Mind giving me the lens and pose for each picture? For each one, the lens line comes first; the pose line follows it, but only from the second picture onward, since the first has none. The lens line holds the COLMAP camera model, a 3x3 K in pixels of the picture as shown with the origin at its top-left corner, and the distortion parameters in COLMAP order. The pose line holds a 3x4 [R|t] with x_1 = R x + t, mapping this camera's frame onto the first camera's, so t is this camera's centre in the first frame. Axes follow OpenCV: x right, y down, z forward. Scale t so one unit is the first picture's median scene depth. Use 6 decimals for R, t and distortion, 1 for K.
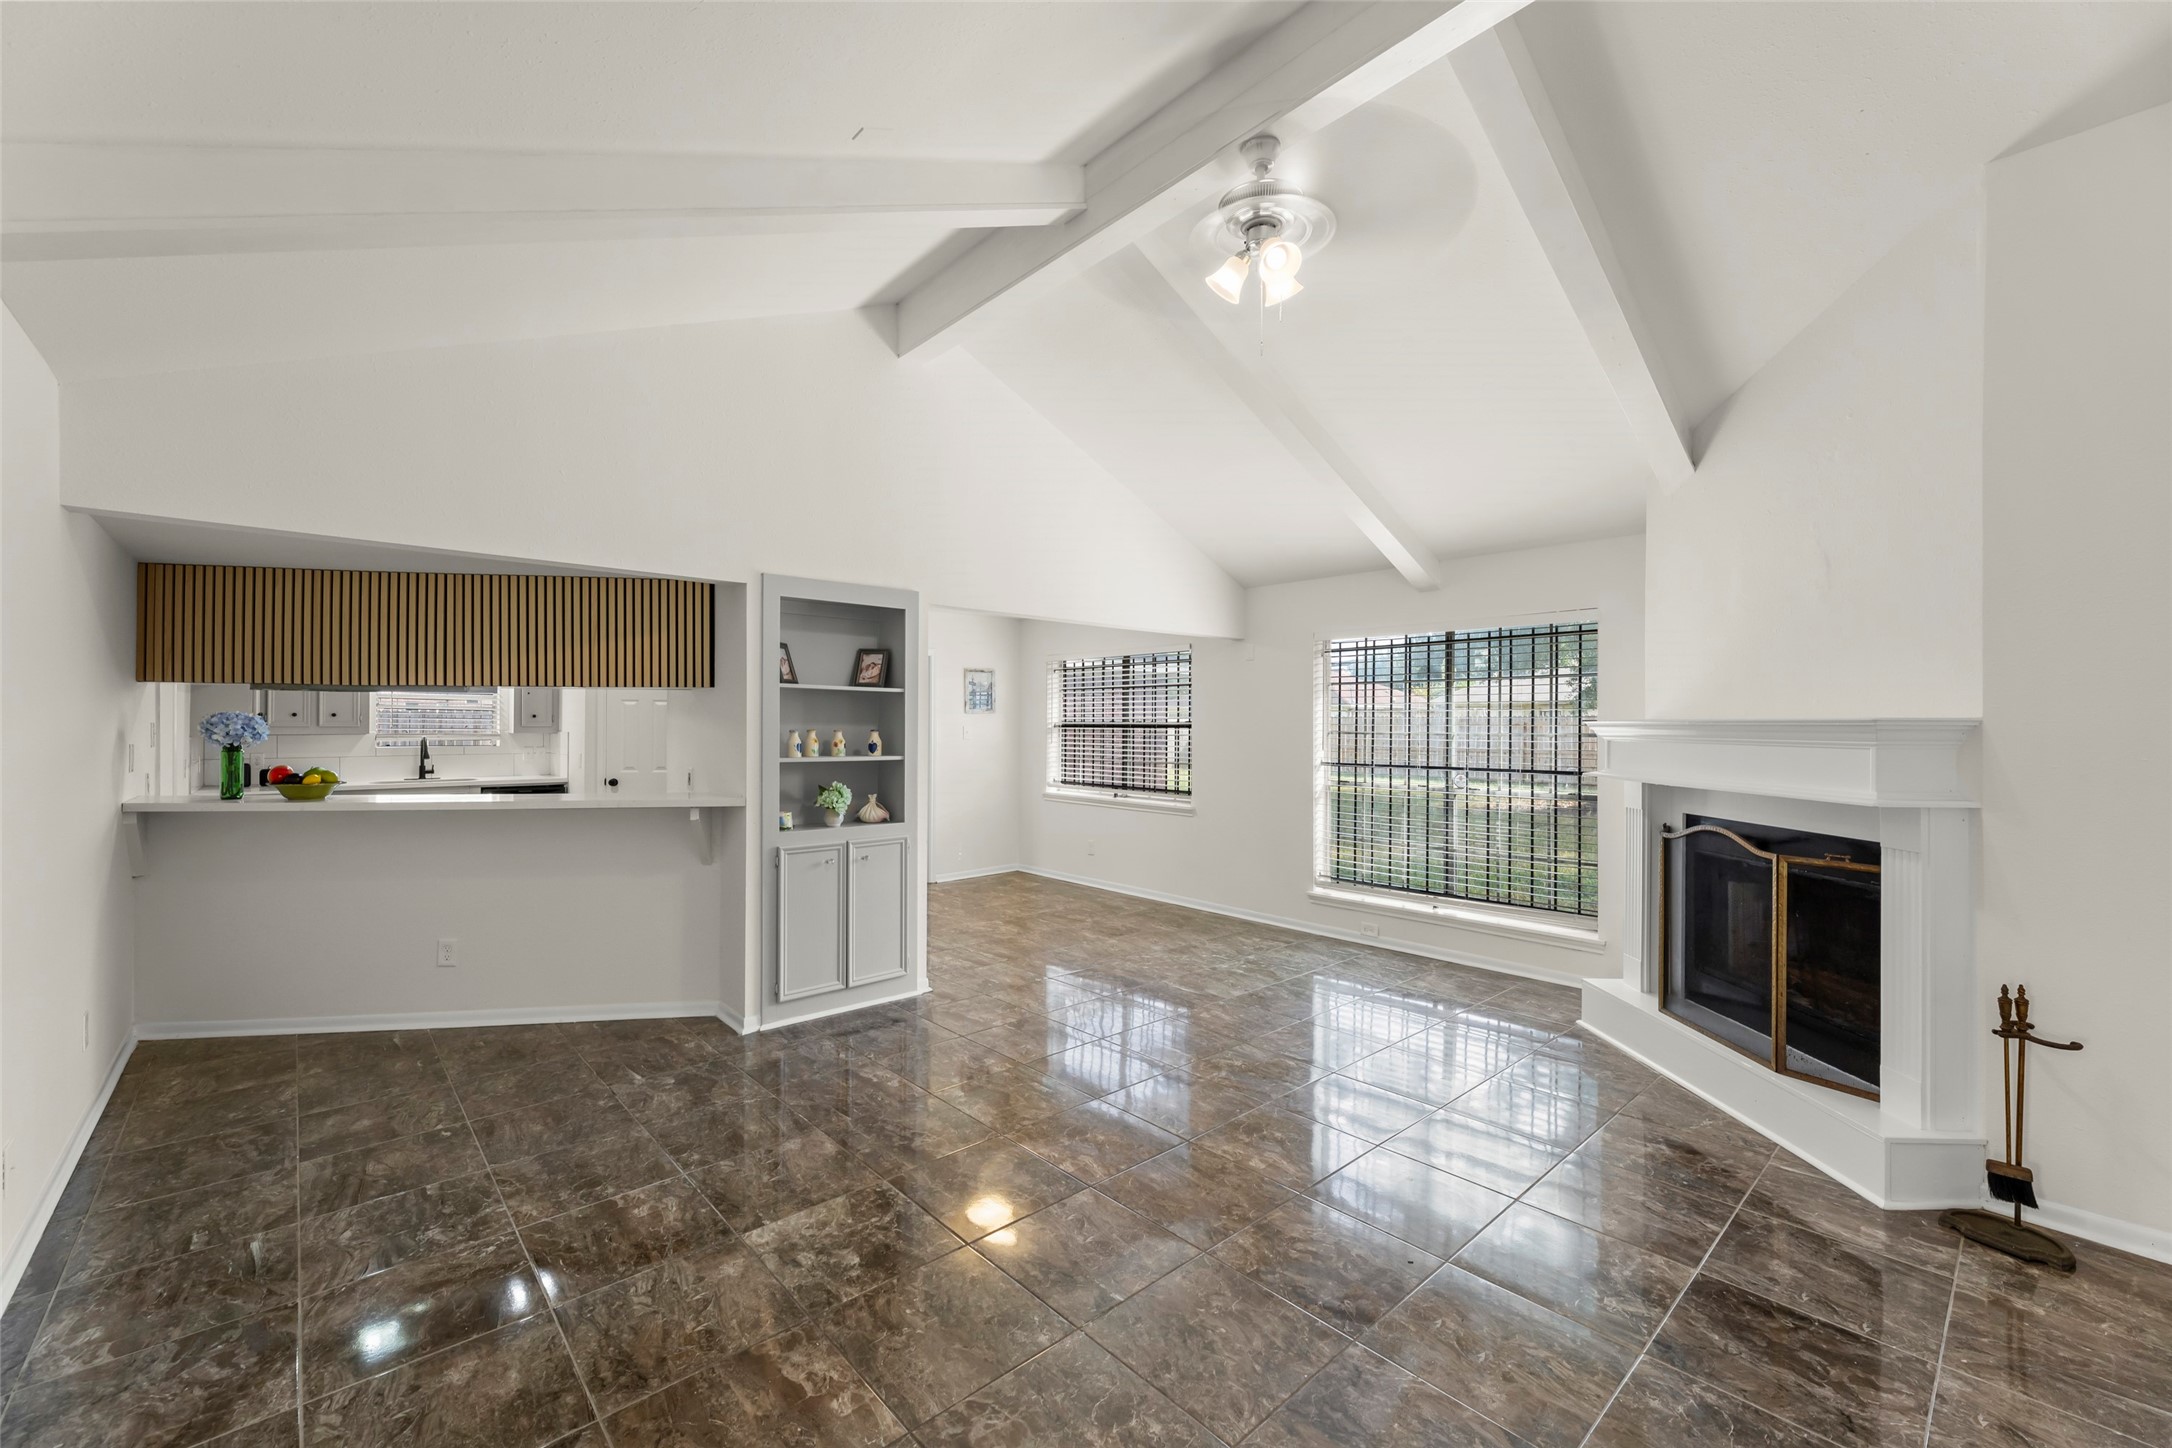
lens RADIAL K [[865.5, 0, 1088.4], [0, 865.5, 726.2], [0, 0, 1]] dist [0.004286, 0.000306]
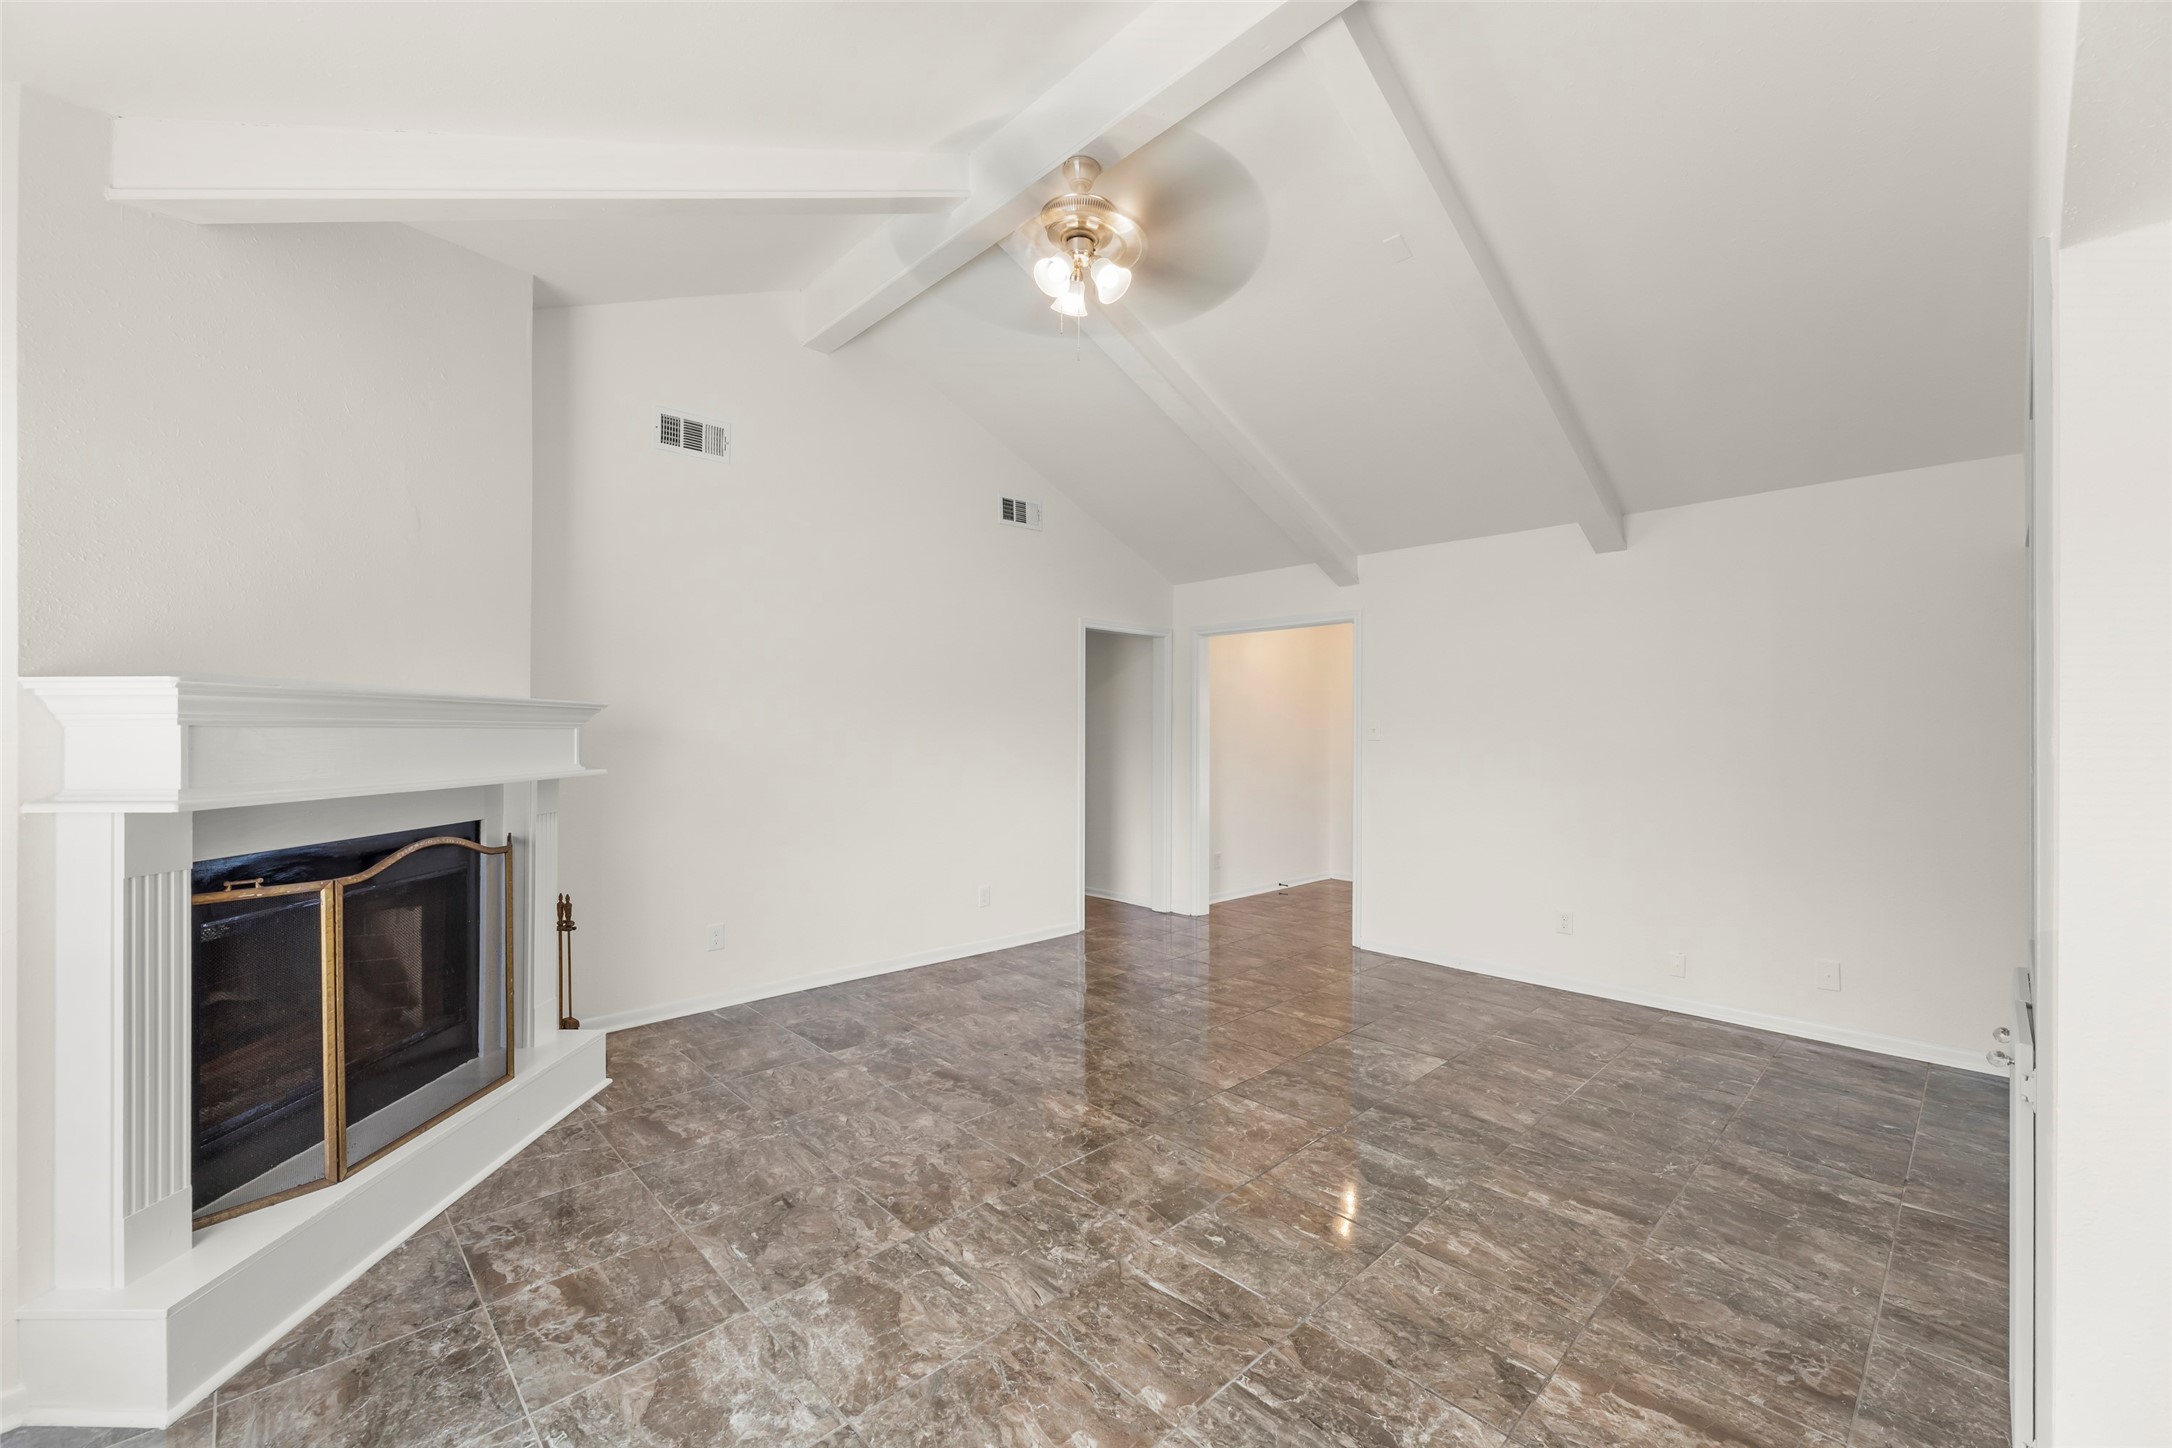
lens RADIAL K [[865.5, 0, 1081.9], [0, 865.5, 725.5], [0, 0, 1]] dist [0.004286, 0.000306]
pose [[-0.999732, -0.005290, -0.022525, 0.116947], [-0.005228, 0.999982, -0.002829, 0.010555], [0.022539, -0.002711, -0.999742, 1.108674]]
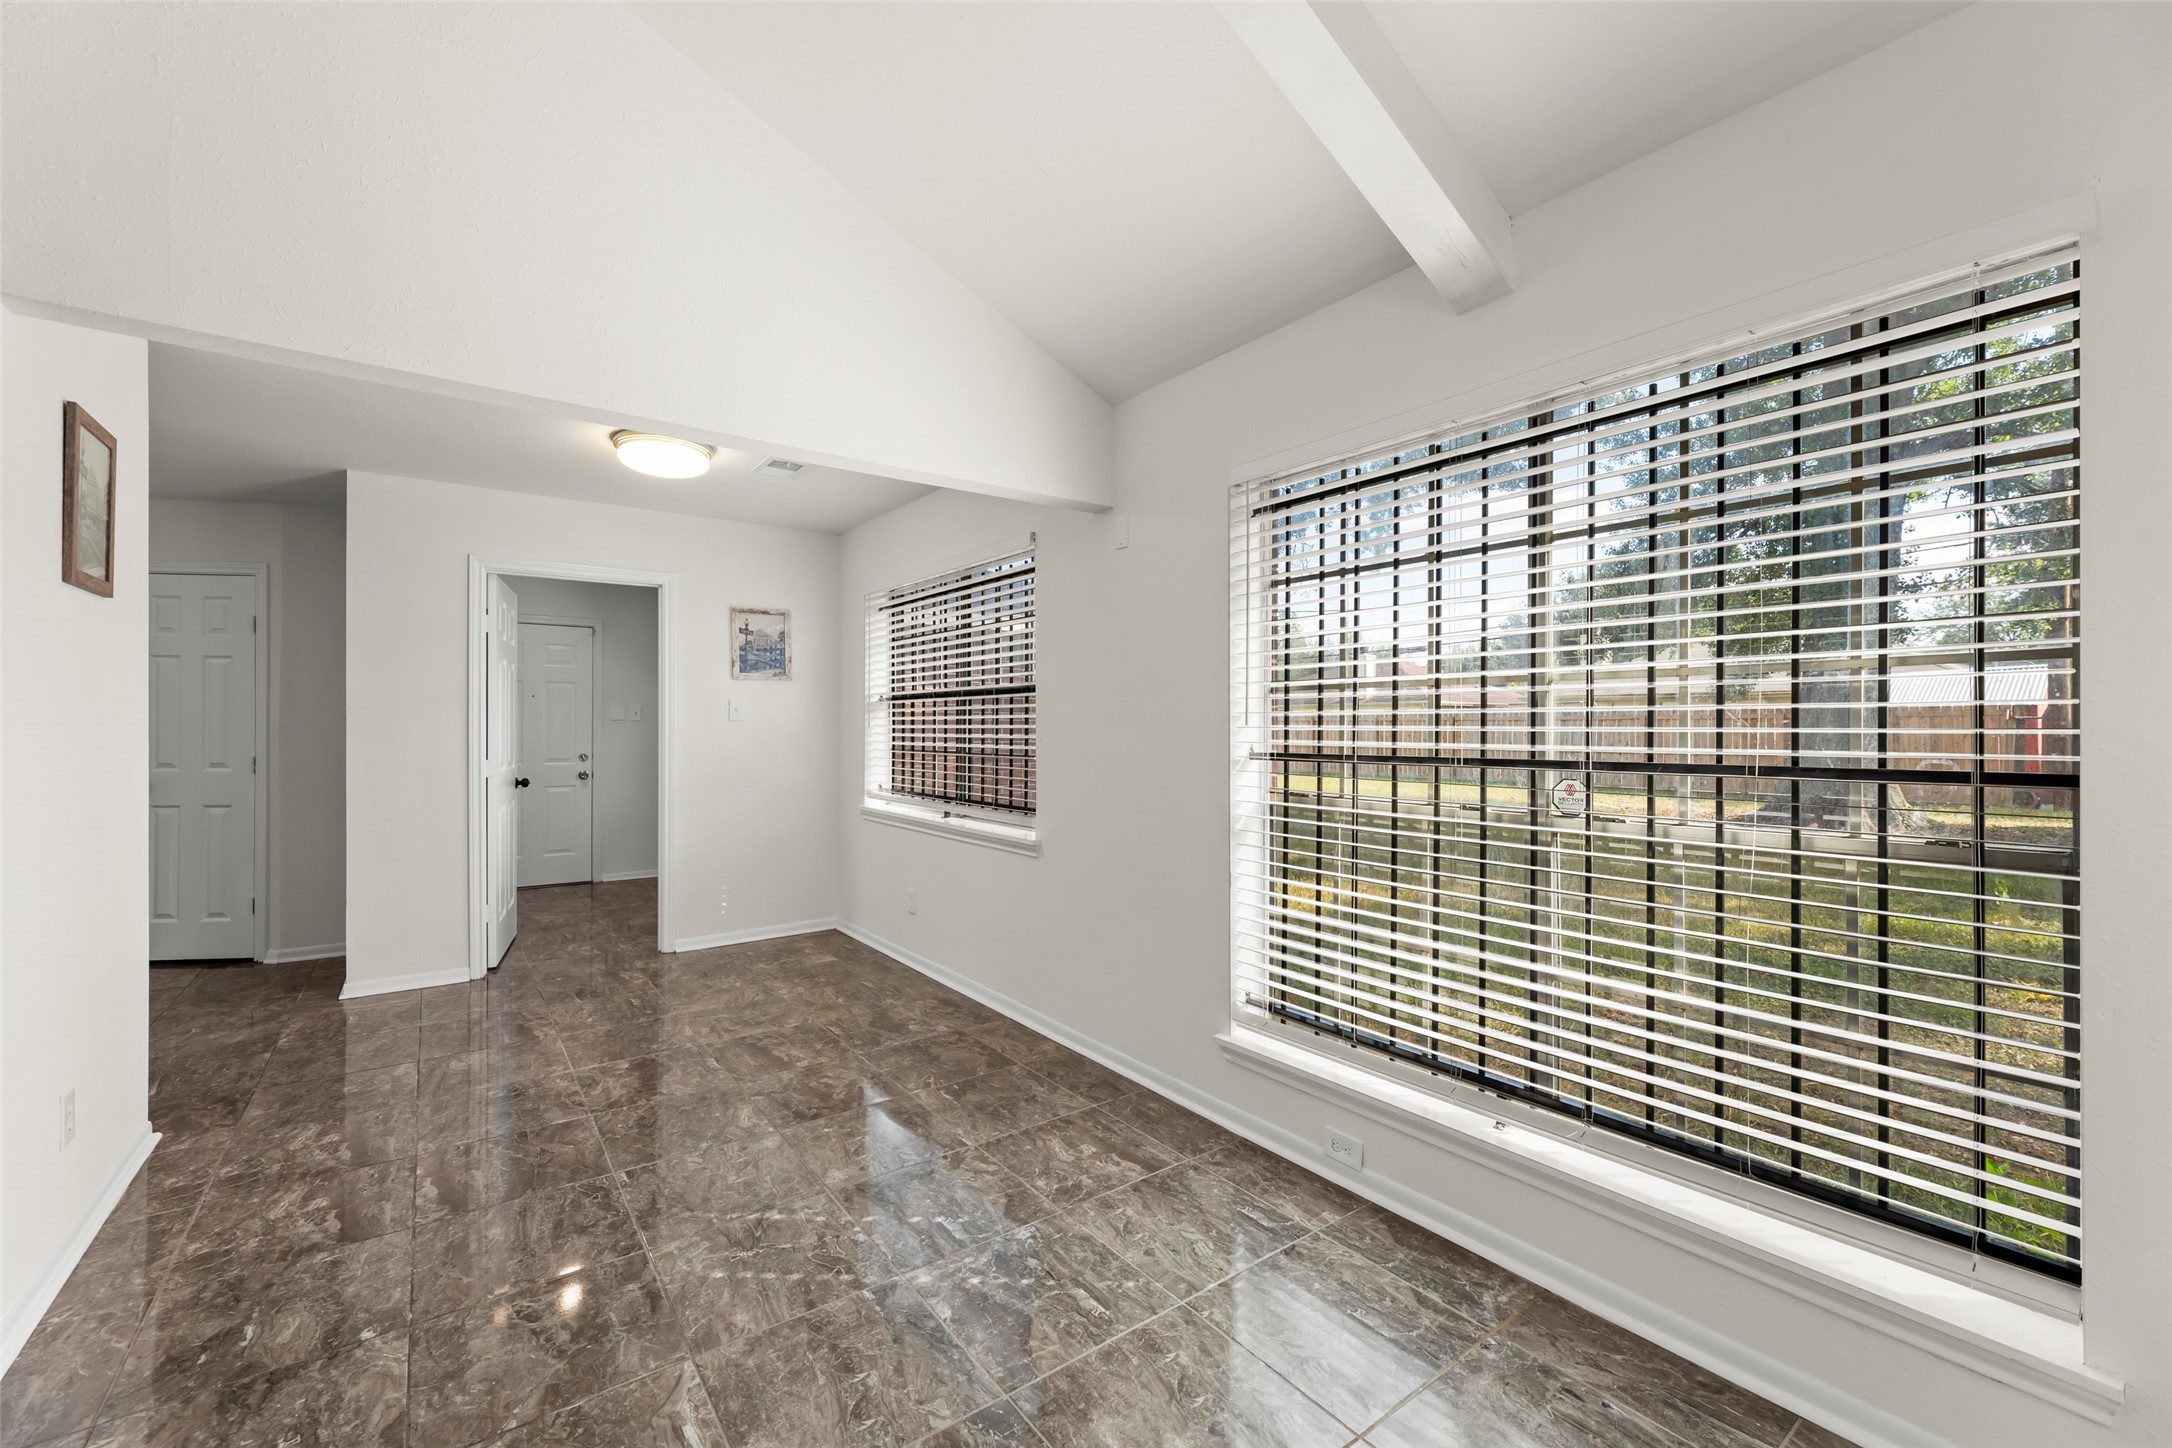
lens RADIAL K [[865.5, 0, 1087.2], [0, 865.5, 733.0], [0, 0, 1]] dist [0.004286, 0.000306]
pose [[0.993582, -0.006373, -0.112939, 0.260930], [0.007226, 0.999948, 0.007140, 0.030602], [0.112887, -0.007910, 0.993576, 0.596120]]
